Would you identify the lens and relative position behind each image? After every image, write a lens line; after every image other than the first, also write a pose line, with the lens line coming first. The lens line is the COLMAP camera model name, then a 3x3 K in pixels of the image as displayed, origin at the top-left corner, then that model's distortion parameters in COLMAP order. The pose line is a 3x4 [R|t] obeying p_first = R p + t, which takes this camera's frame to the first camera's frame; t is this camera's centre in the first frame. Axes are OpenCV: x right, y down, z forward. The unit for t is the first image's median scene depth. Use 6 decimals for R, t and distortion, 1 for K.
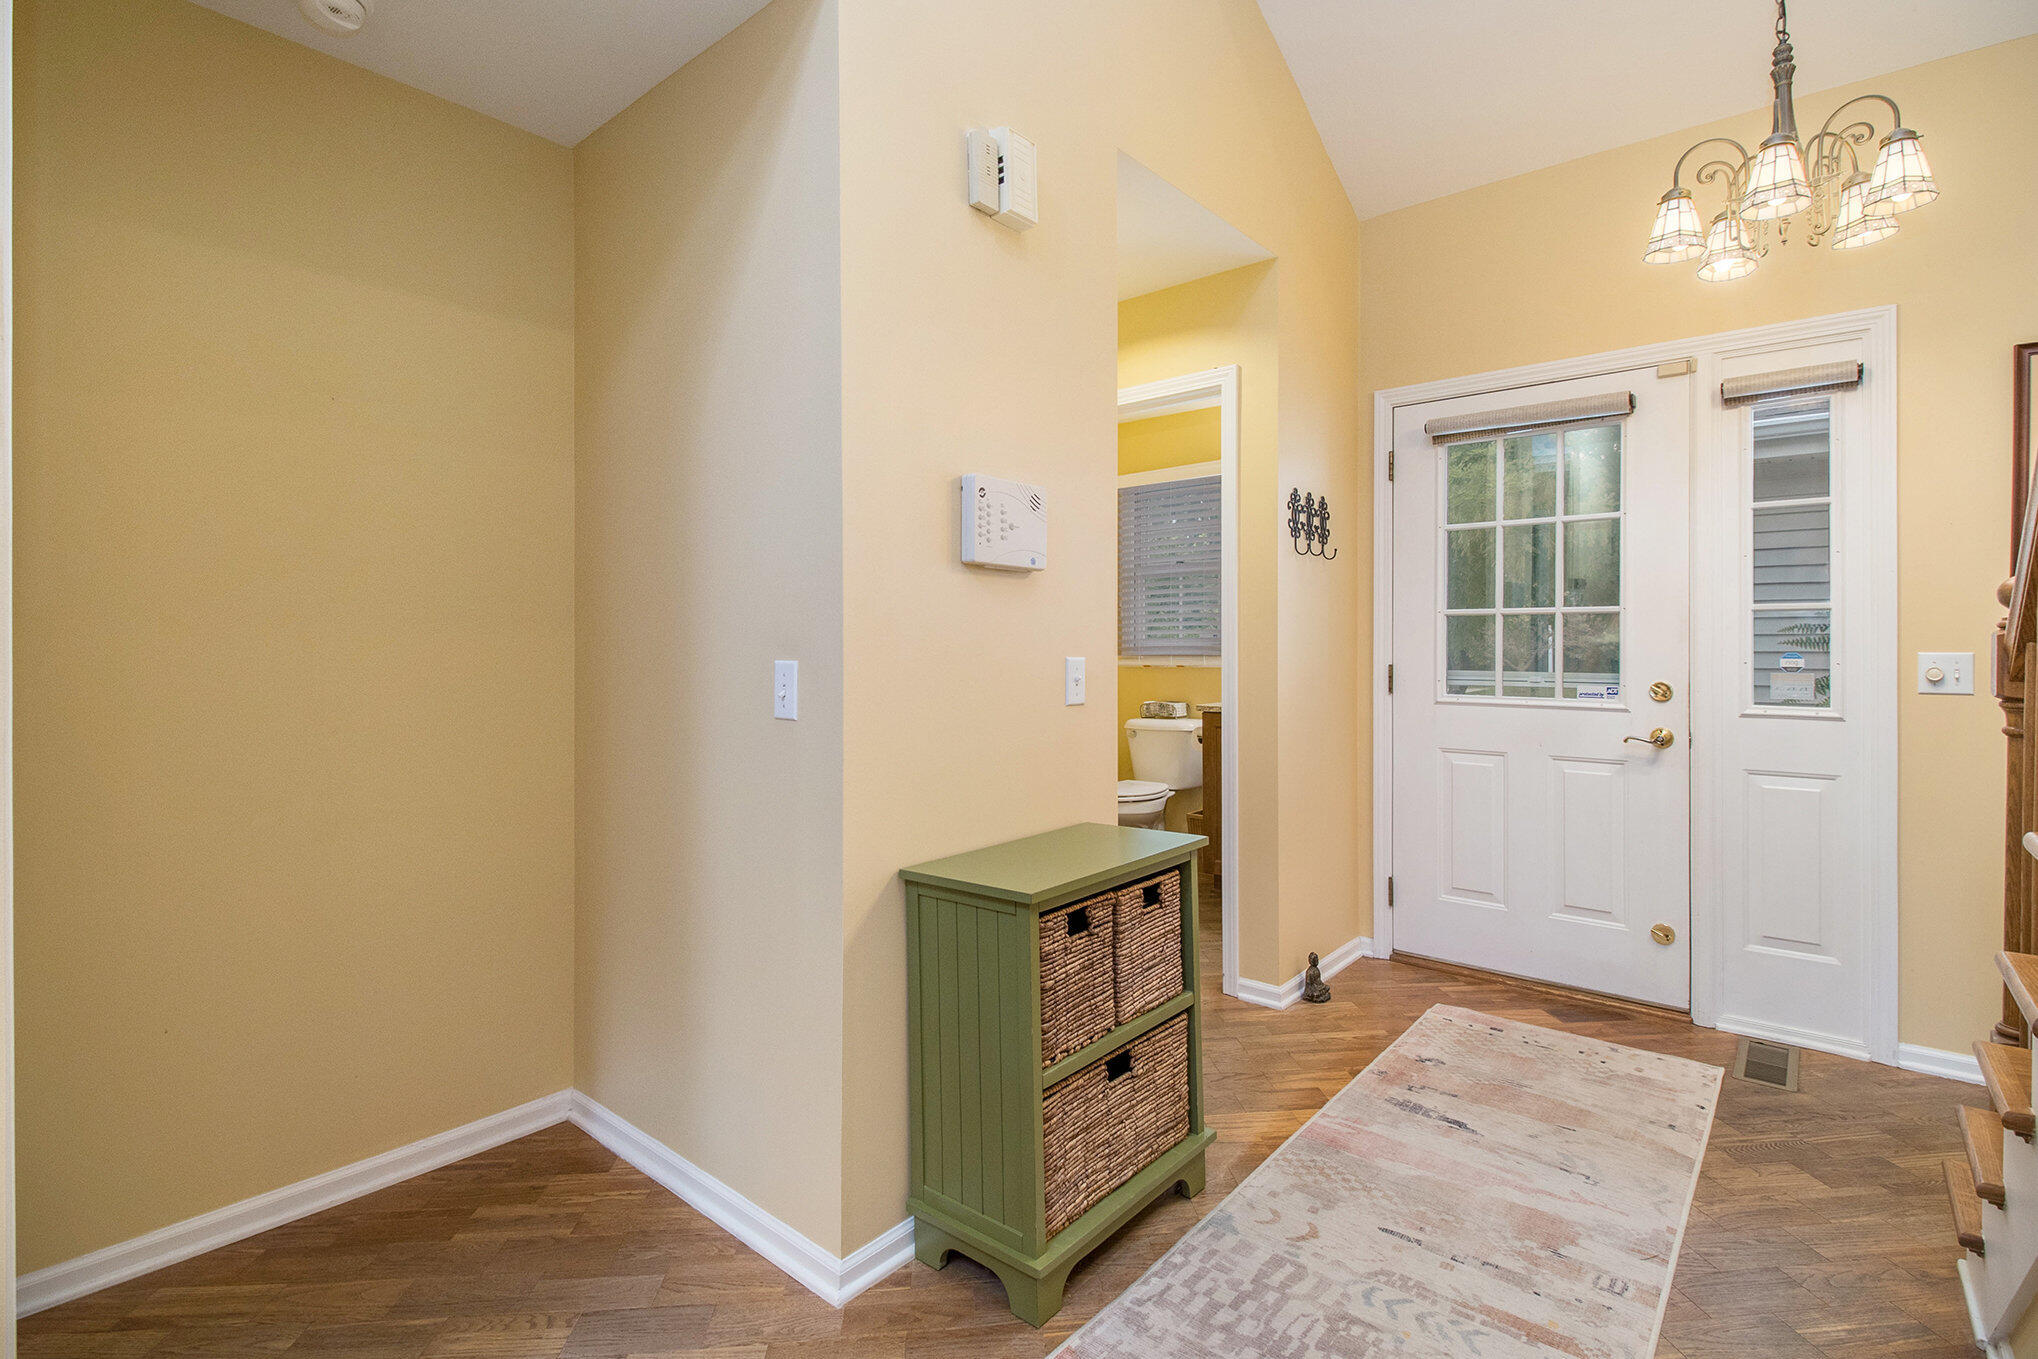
lens RADIAL K [[947.9, 0, 1018.2], [0, 947.9, 664.6], [0, 0, 1]] dist [-0.002176, -0.004934]
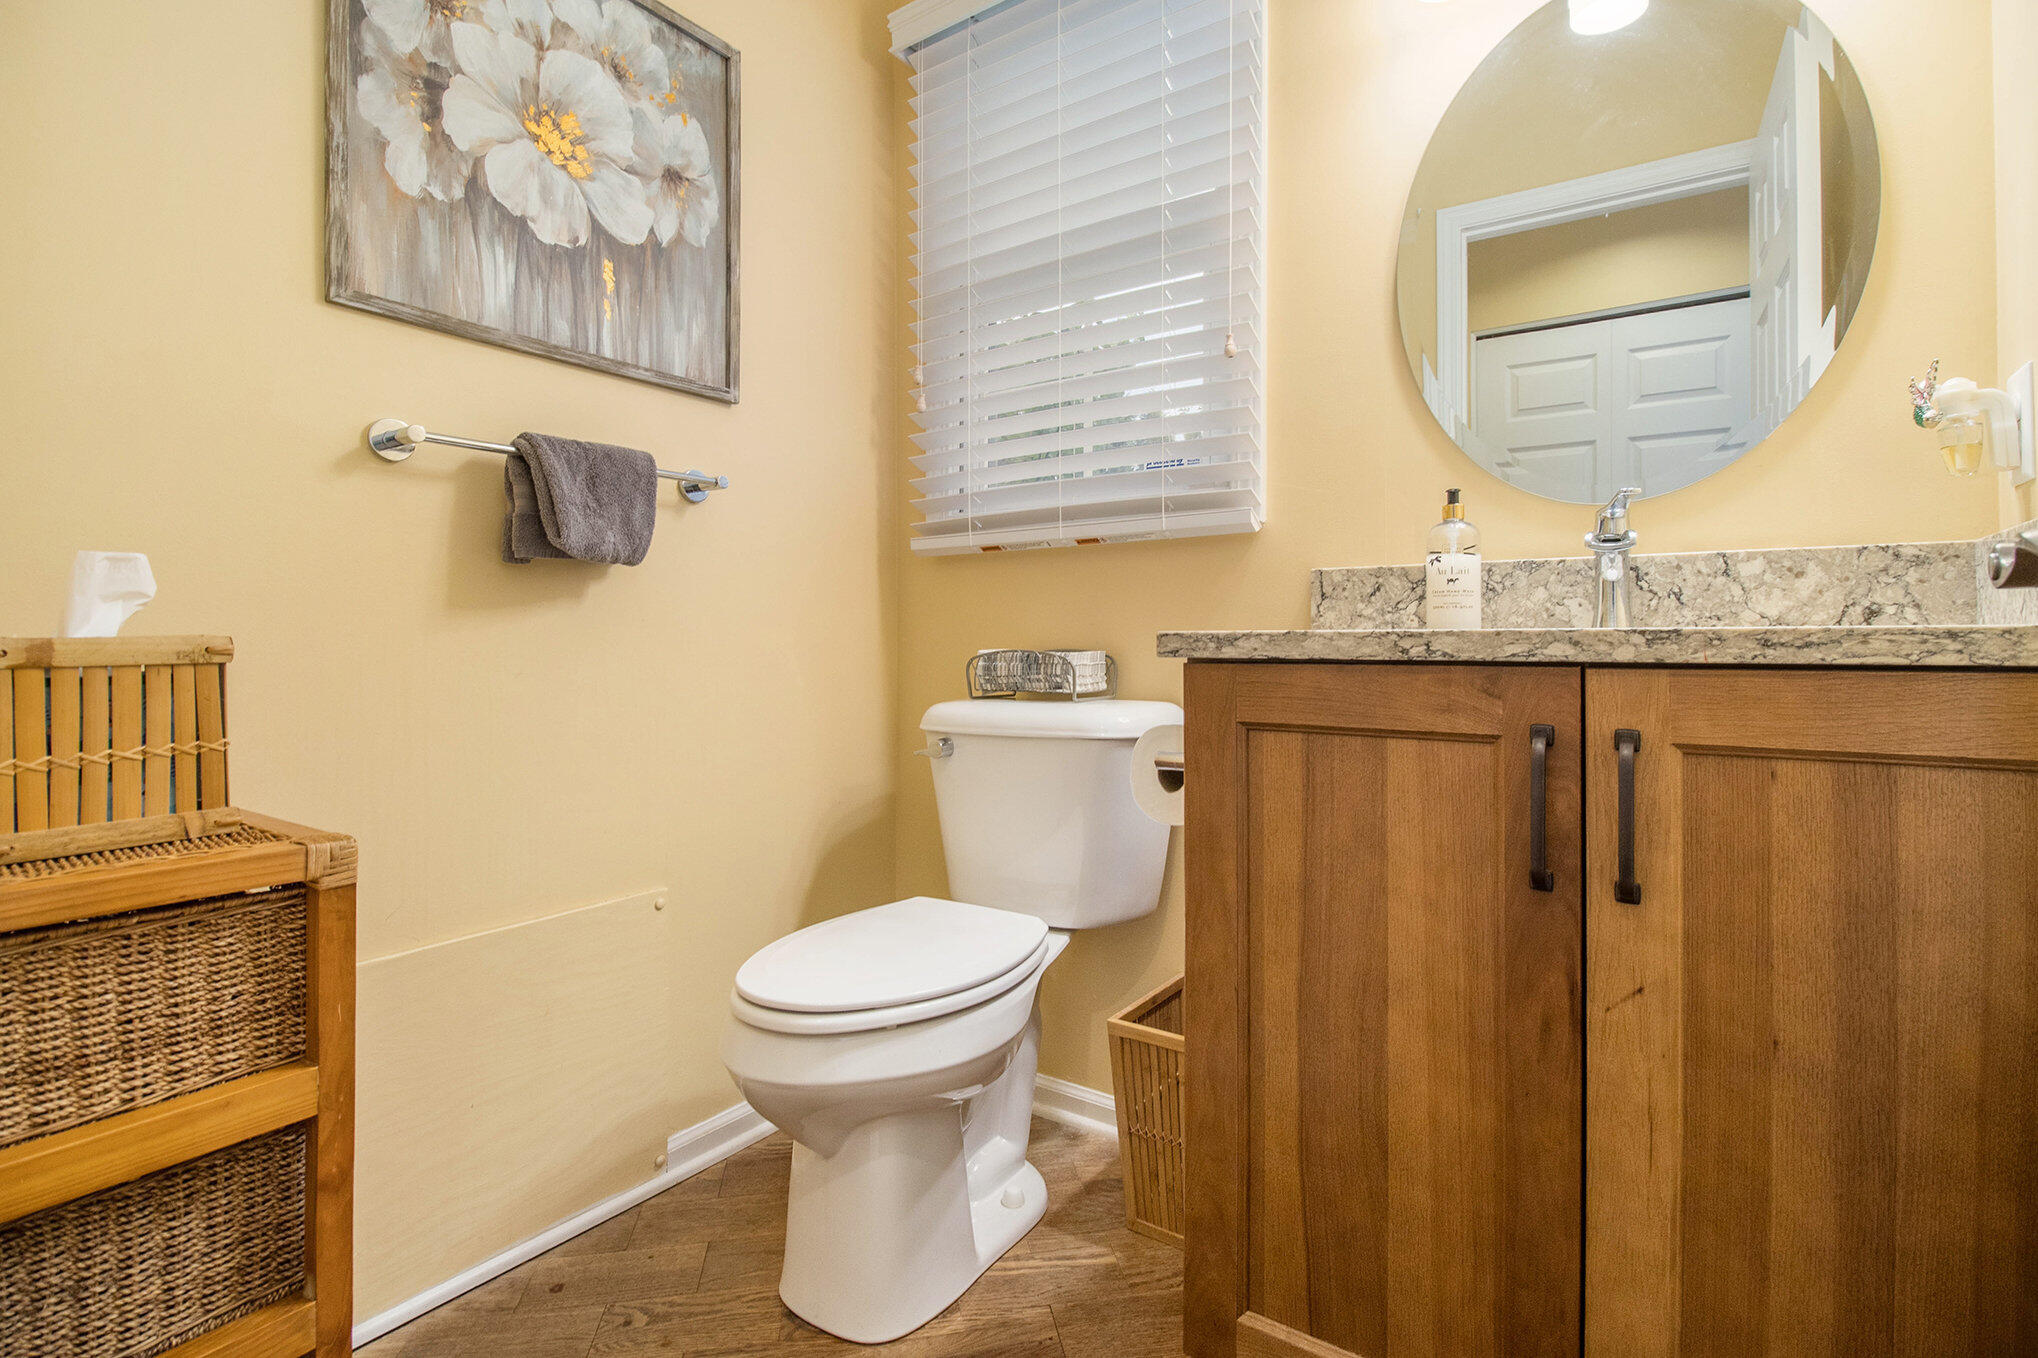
lens RADIAL K [[947.9, 0, 1024.5], [0, 947.9, 666.5], [0, 0, 1]] dist [-0.002176, -0.004934]
pose [[0.994308, -0.000399, 0.106543, 0.115640], [-0.000342, 0.999976, 0.006940, 0.043985], [-0.106544, -0.006937, 0.994284, 0.683202]]
